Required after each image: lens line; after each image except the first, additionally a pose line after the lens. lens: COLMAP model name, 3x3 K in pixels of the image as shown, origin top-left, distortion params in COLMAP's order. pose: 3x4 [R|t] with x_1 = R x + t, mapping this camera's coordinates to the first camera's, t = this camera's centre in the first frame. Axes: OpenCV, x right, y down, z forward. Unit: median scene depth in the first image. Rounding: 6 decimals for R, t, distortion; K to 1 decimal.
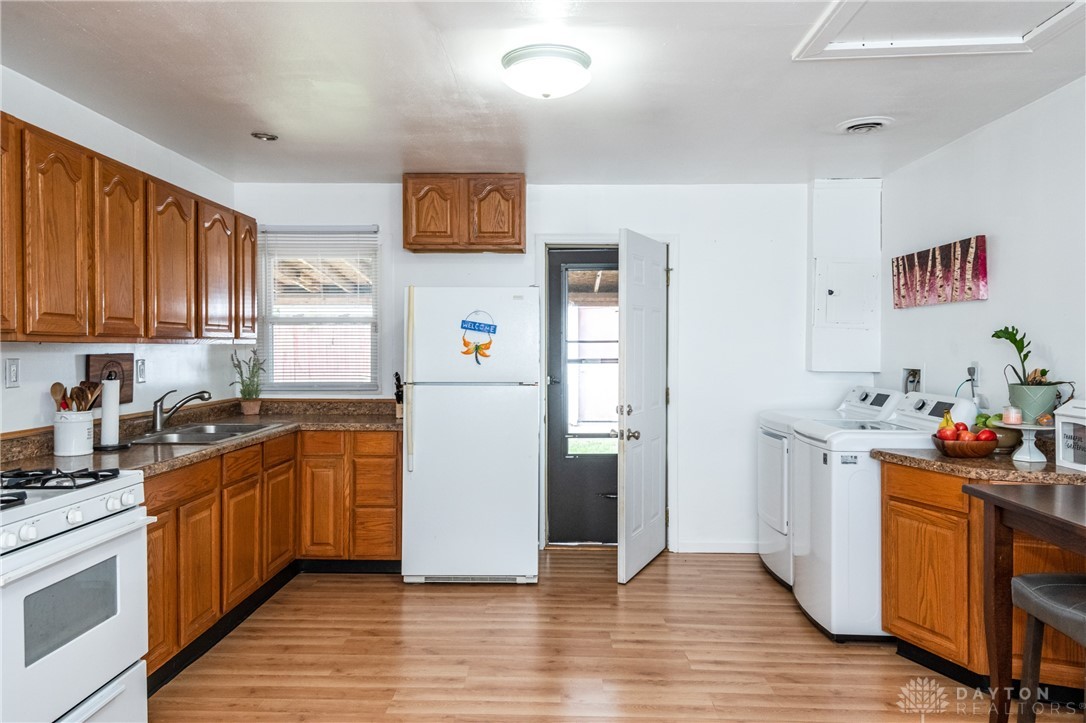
lens RADIAL K [[733.2, 0, 572.3], [0, 733.2, 355.0], [0, 0, 1]] dist [0.038368, -0.049406]
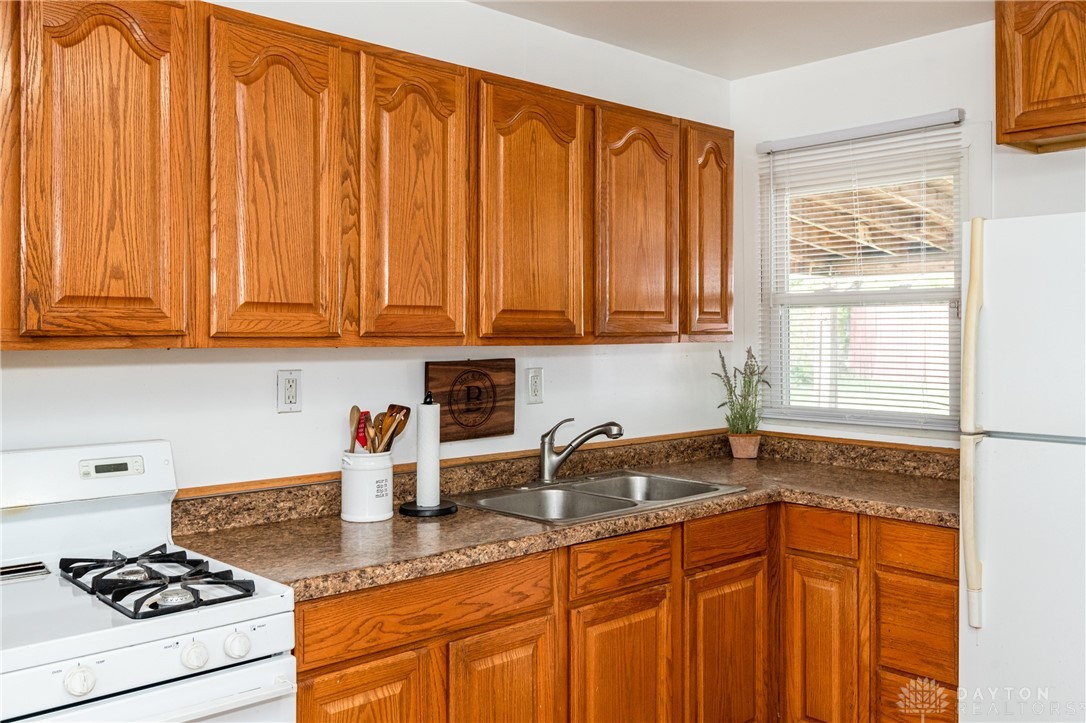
lens RADIAL K [[972.2, 0, 545.5], [0, 972.2, 325.4], [0, 0, 1]] dist [0.027139, -0.005311]
pose [[0.679350, -0.006570, -0.733785, 0.043694], [-0.006251, 0.999872, -0.014740, -0.016859], [0.733788, 0.014601, 0.679221, 0.391037]]
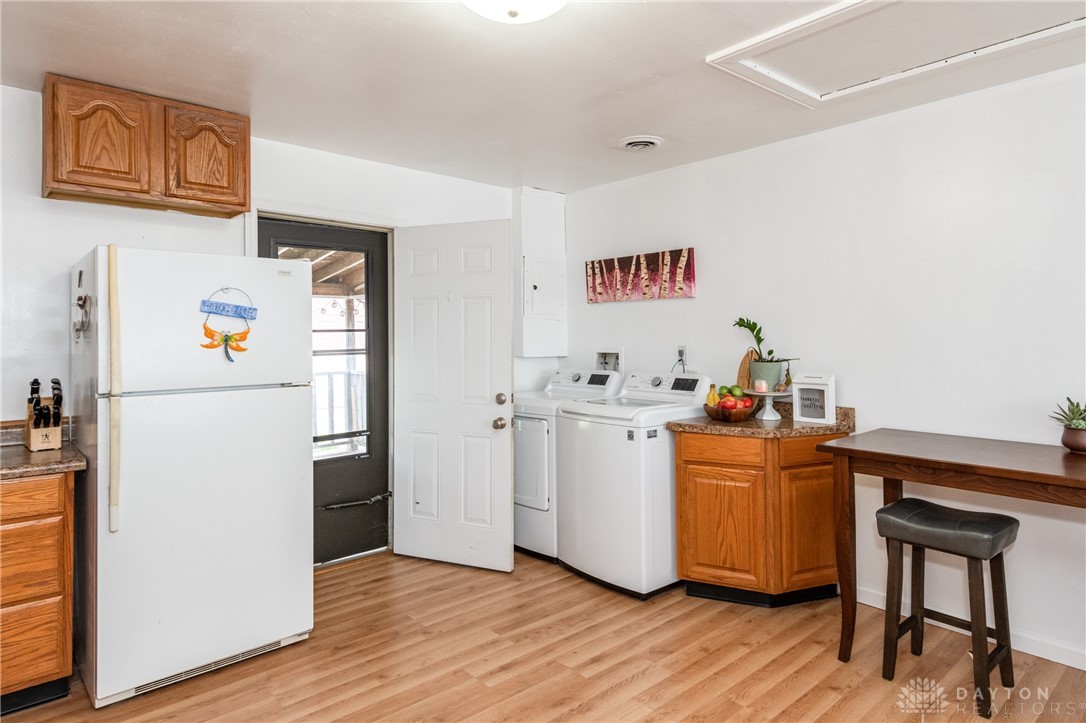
lens RADIAL K [[606.7, 0, 577.6], [0, 606.7, 332.6], [0, 0, 1]] dist [0.045686, -0.030007]
pose [[0.738144, -0.003271, 0.674636, -0.282845], [0.016437, 0.999779, -0.013136, -0.002379], [-0.674443, 0.020785, 0.738034, 0.321881]]
